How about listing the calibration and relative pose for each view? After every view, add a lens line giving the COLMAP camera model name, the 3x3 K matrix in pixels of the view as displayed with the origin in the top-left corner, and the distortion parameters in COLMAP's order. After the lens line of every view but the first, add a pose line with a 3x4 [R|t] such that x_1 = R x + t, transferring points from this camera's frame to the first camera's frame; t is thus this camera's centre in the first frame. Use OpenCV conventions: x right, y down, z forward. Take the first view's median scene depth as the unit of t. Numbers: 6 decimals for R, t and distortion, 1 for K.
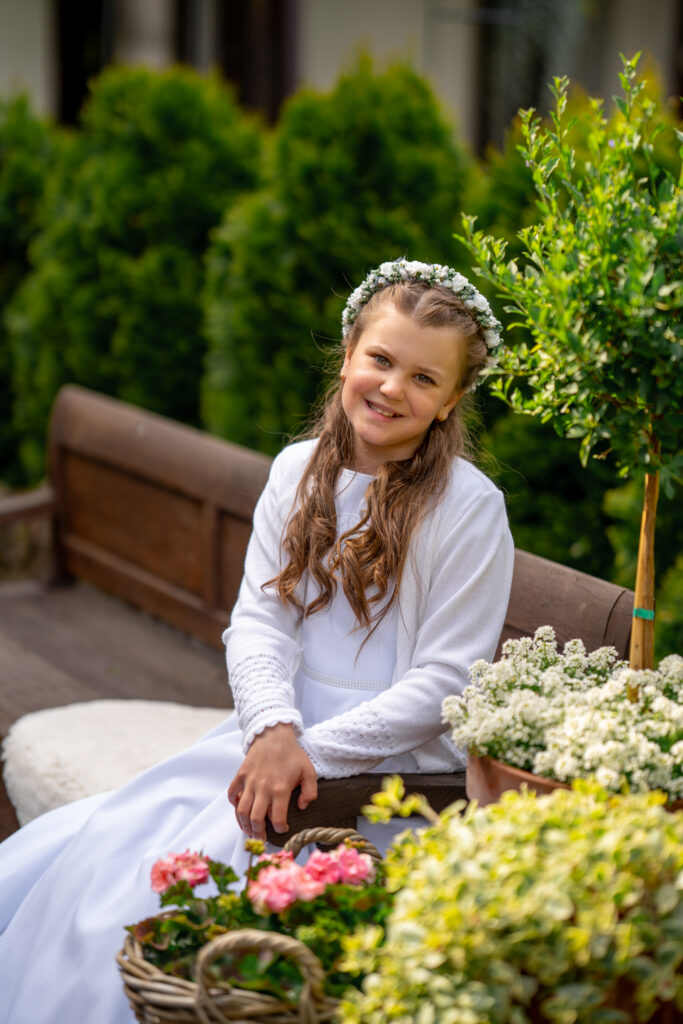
lens RADIAL K [[2426.4, 0, 339.0], [0, 2426.4, 493.0], [0, 0, 1]] dist [0.786860, 0.197986]
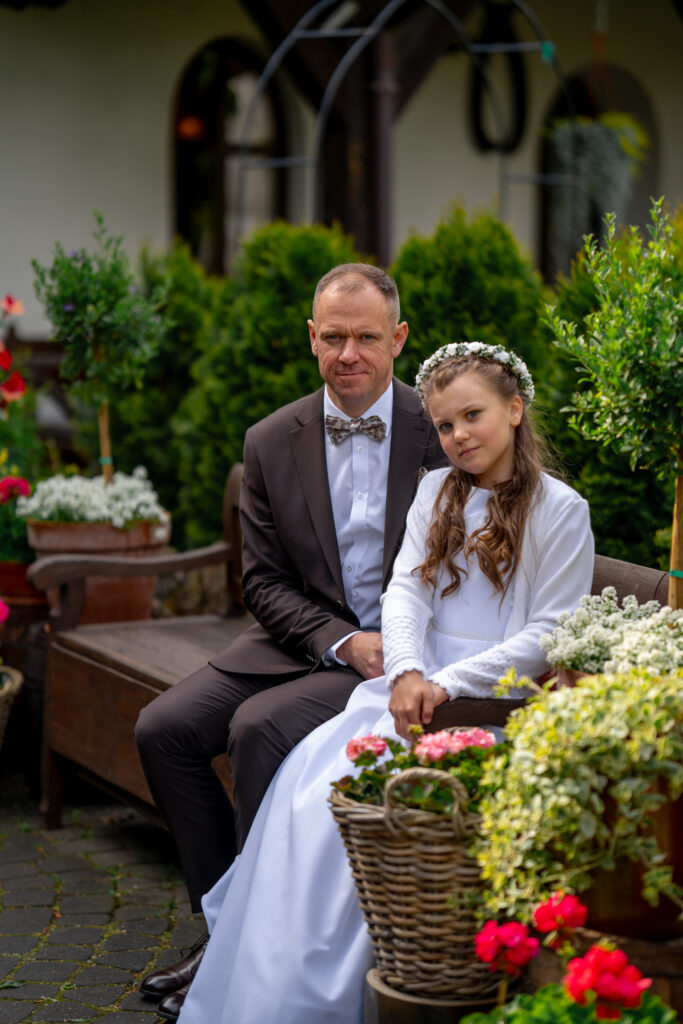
lens RADIAL K [[2428.7, 0, 341.5], [0, 2428.7, 512.0], [0, 0, 1]] dist [0.742976, 0.433665]
pose [[0.999485, -0.020075, -0.025031, -0.038956], [0.018628, 0.998213, -0.056772, 0.094628], [0.026126, 0.056276, 0.998073, -0.481046]]
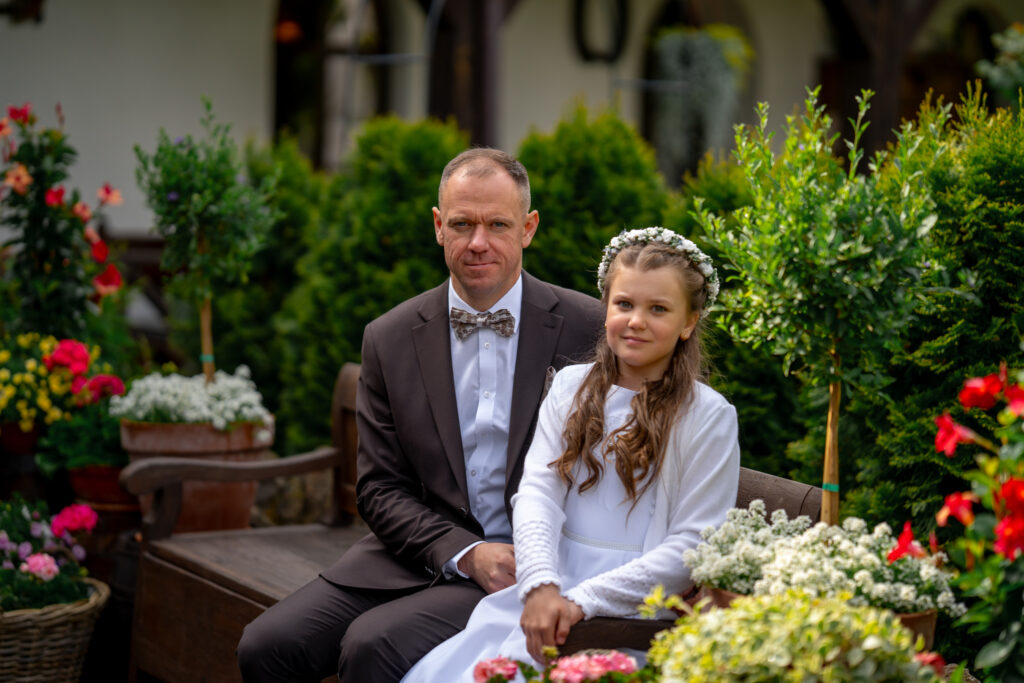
lens RADIAL K [[2426.4, 0, 506.8], [0, 2426.4, 329.7], [0, 0, 1]] dist [0.786860, 0.197986]
pose [[0.999948, -0.000530, 0.010165, -0.071301], [0.001497, 0.995440, -0.095381, 0.094942], [-0.010068, 0.095391, 0.995389, -0.375675]]
